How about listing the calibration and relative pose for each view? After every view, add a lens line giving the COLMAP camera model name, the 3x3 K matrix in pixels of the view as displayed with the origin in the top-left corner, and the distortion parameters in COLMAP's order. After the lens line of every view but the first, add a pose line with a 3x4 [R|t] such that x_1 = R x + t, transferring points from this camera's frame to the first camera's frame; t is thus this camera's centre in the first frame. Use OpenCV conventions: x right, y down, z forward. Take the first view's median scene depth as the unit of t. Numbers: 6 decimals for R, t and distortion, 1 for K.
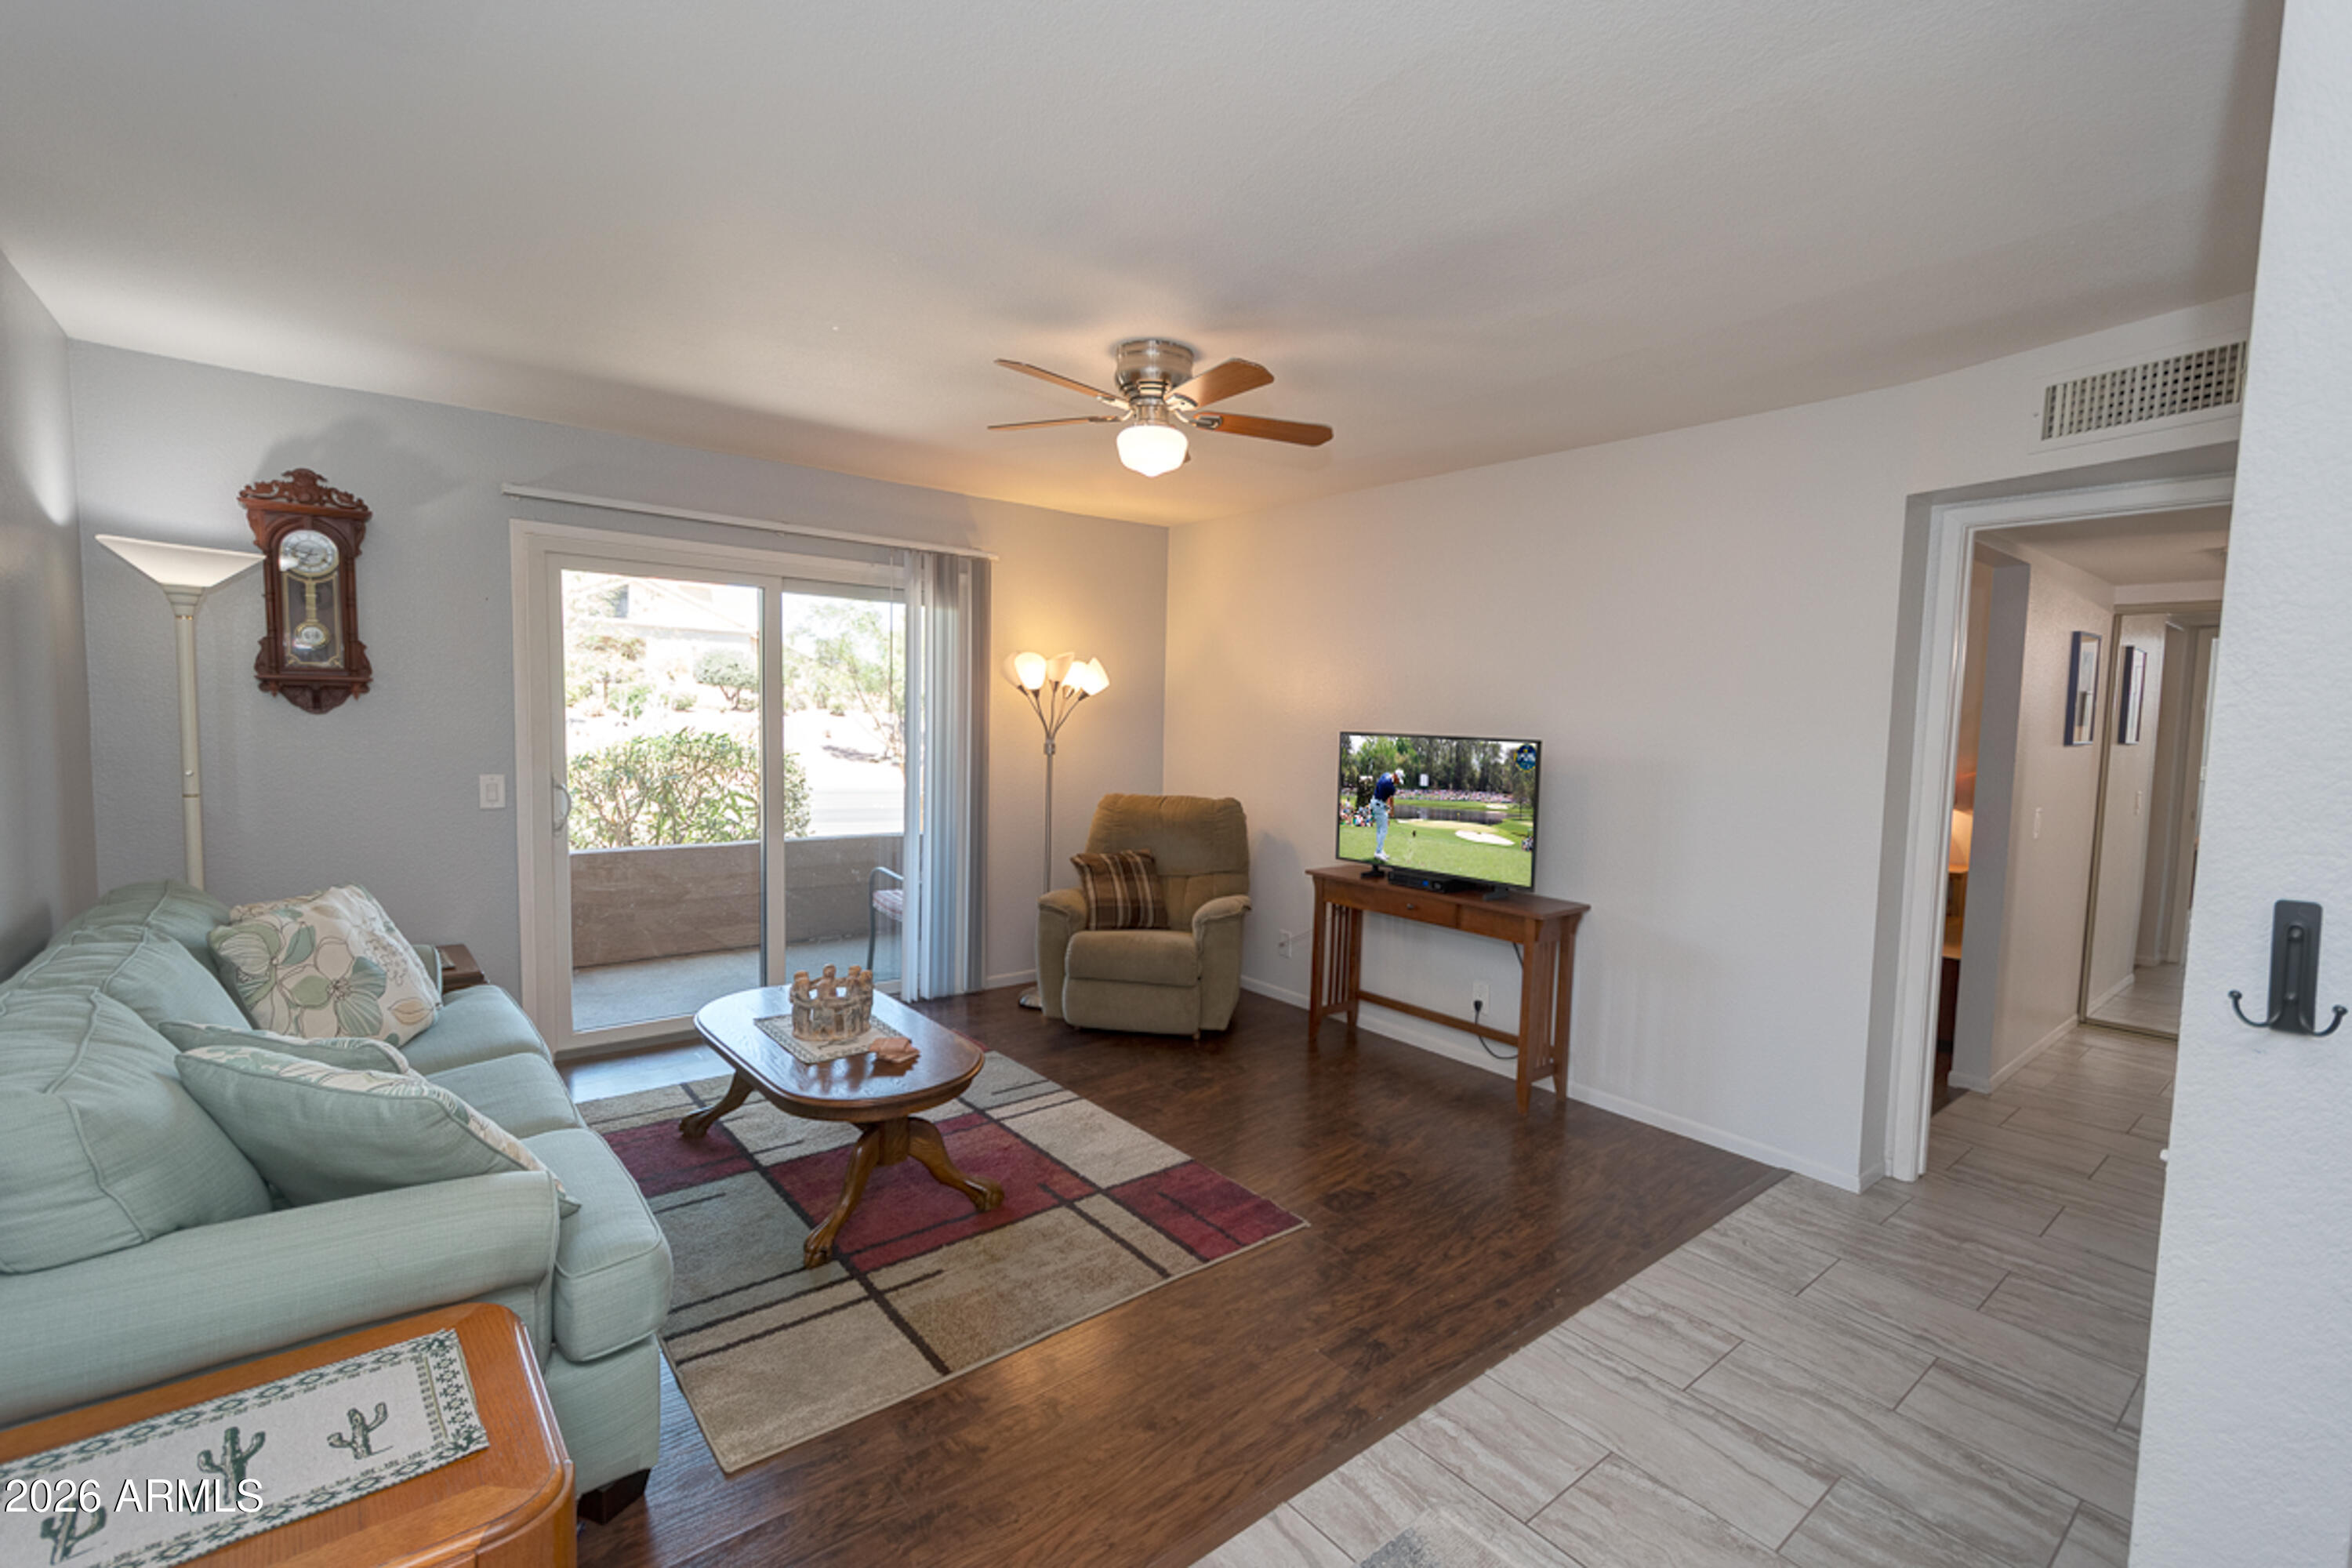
lens RADIAL K [[1045.0, 0, 1176.0], [0, 1045.0, 784.0], [0, 0, 1]] dist [0.010411, -0.000134]
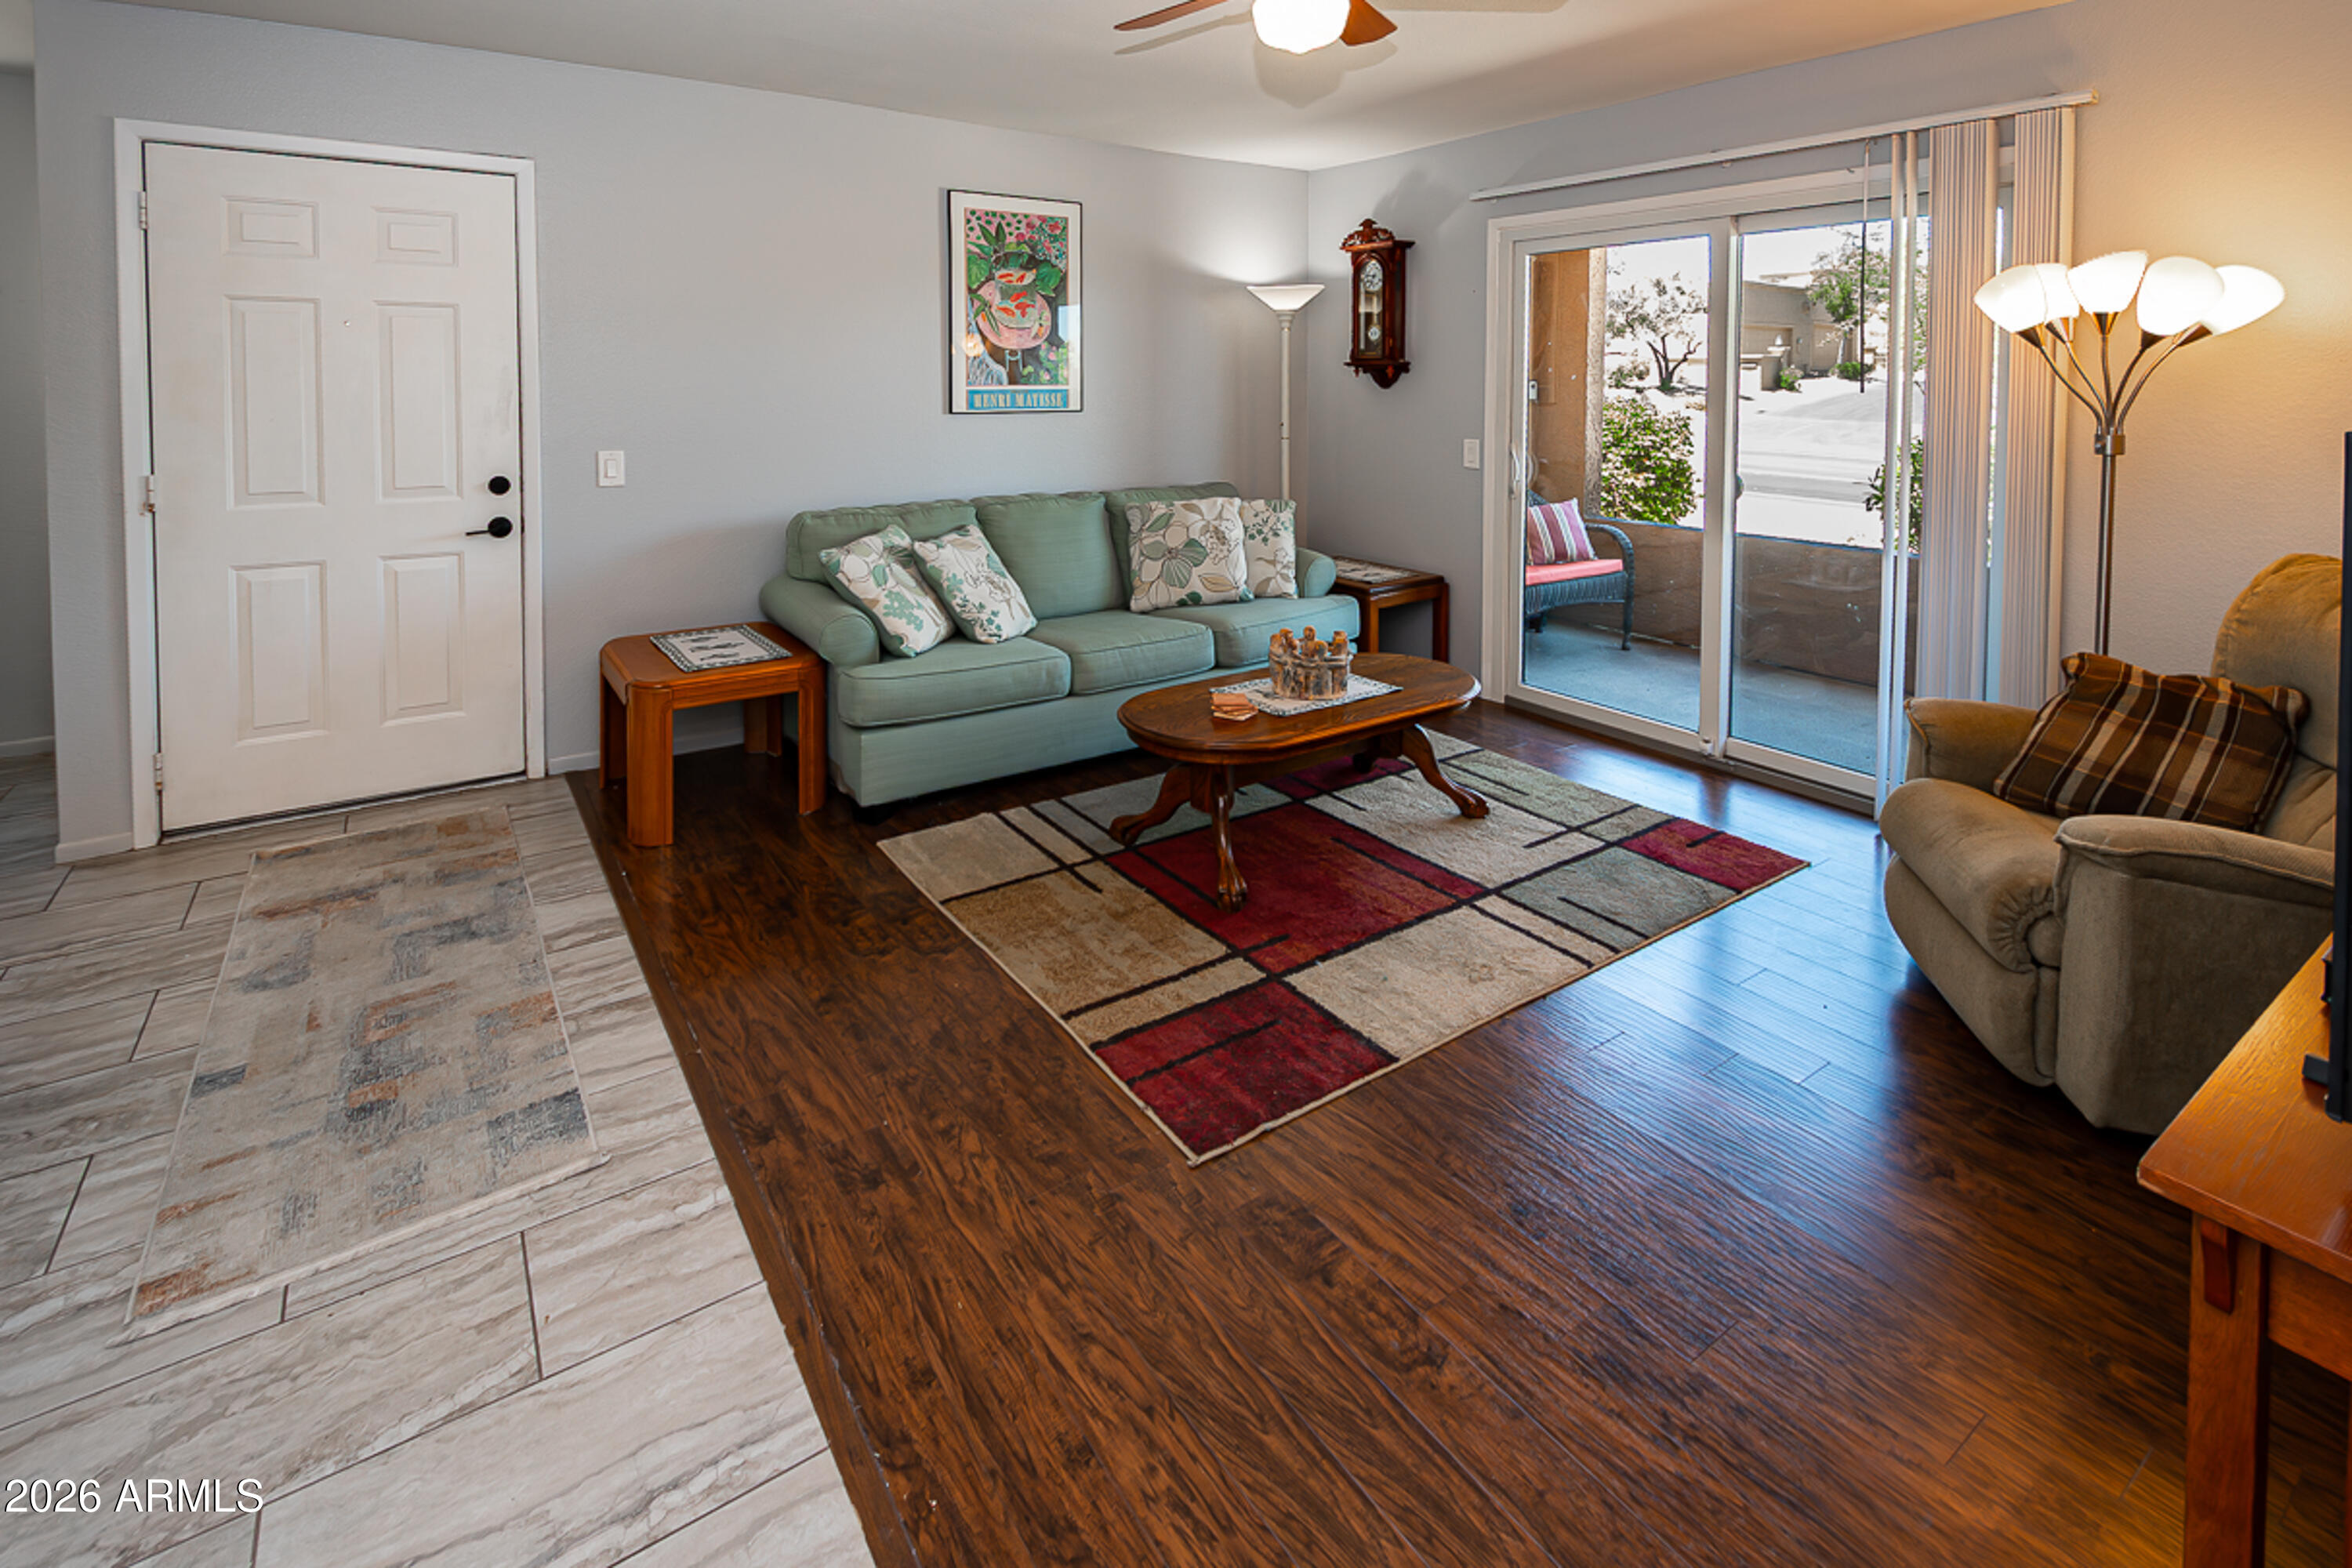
lens RADIAL K [[1094.2, 0, 1179.2], [0, 1094.2, 404.7], [0, 0, 1]] dist [0.002402, -0.001093]
pose [[-0.085627, -0.005506, -0.996312, 0.865154], [-0.076752, 0.997050, 0.001086, -0.034142], [0.993367, 0.076562, -0.085797, 1.120475]]
